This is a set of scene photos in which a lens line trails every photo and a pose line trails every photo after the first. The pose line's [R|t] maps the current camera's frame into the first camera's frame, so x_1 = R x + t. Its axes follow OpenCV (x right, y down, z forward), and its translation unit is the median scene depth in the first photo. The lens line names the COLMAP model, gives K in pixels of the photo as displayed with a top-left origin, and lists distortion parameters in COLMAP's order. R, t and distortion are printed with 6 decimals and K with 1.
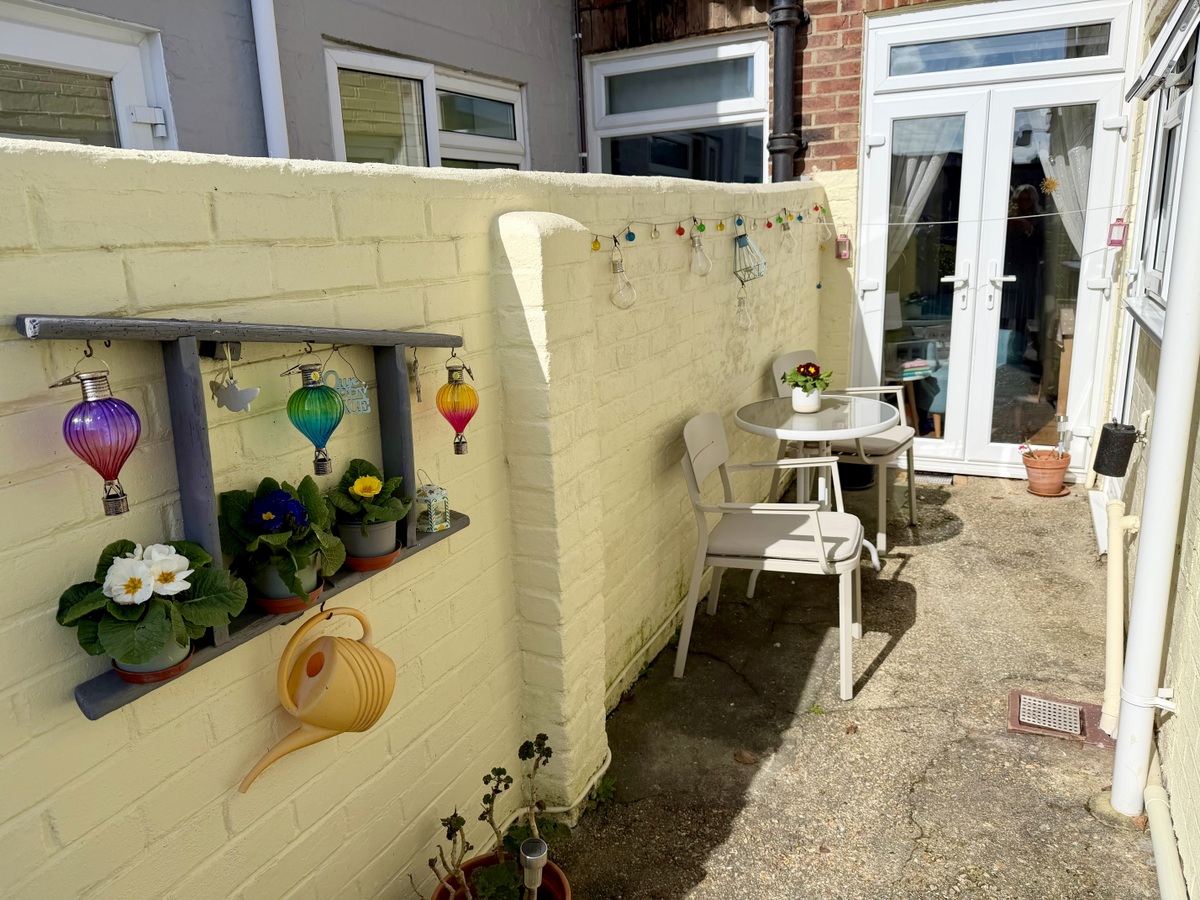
lens RADIAL K [[846.8, 0, 597.9], [0, 846.8, 449.9], [0, 0, 1]] dist [-0.004318, -0.003962]
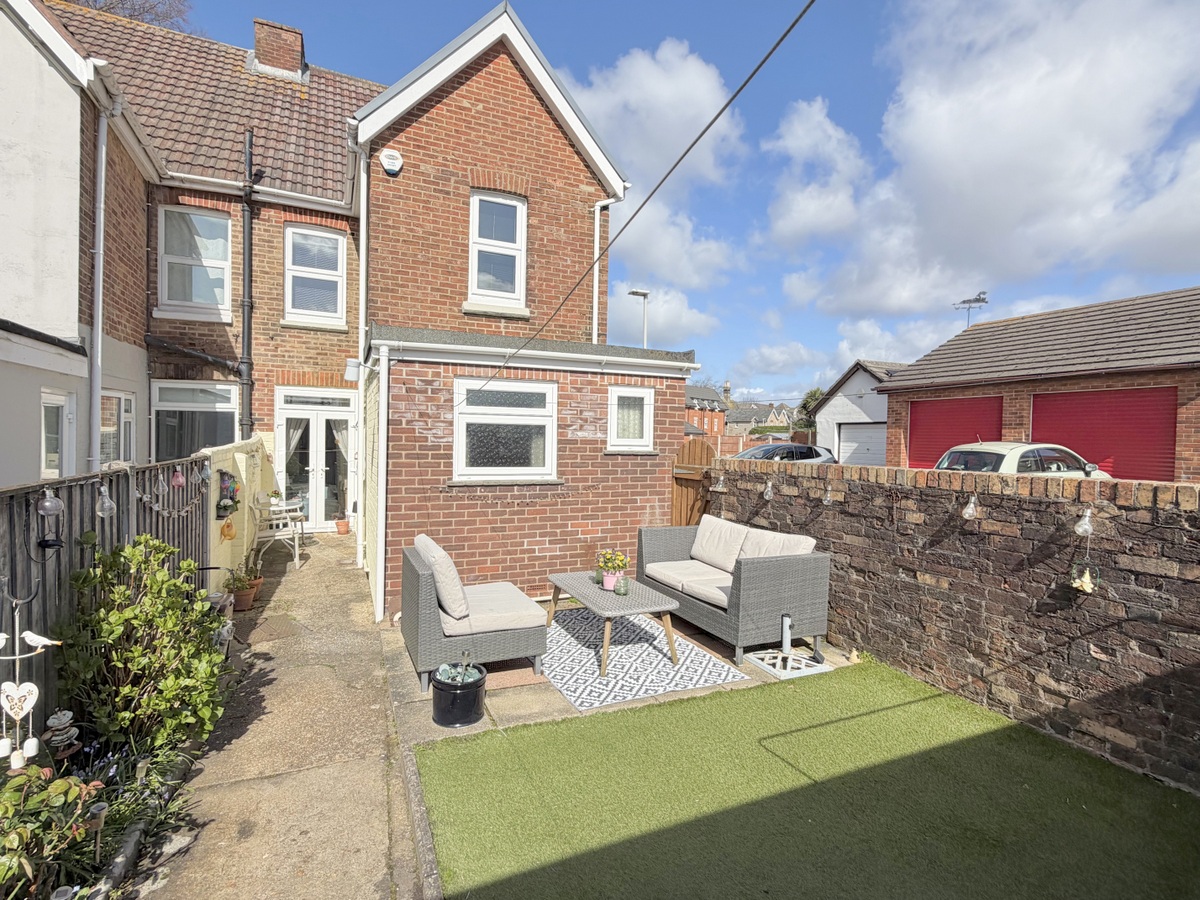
lens RADIAL K [[593.9, 0, 598.7], [0, 593.9, 455.6], [0, 0, 1]] dist [-0.003239, -0.000337]
pose [[0.627432, 0.030215, 0.778085, -0.603732], [0.148497, 0.976265, -0.157656, 0.250502], [-0.764380, 0.214462, 0.608053, -1.137128]]
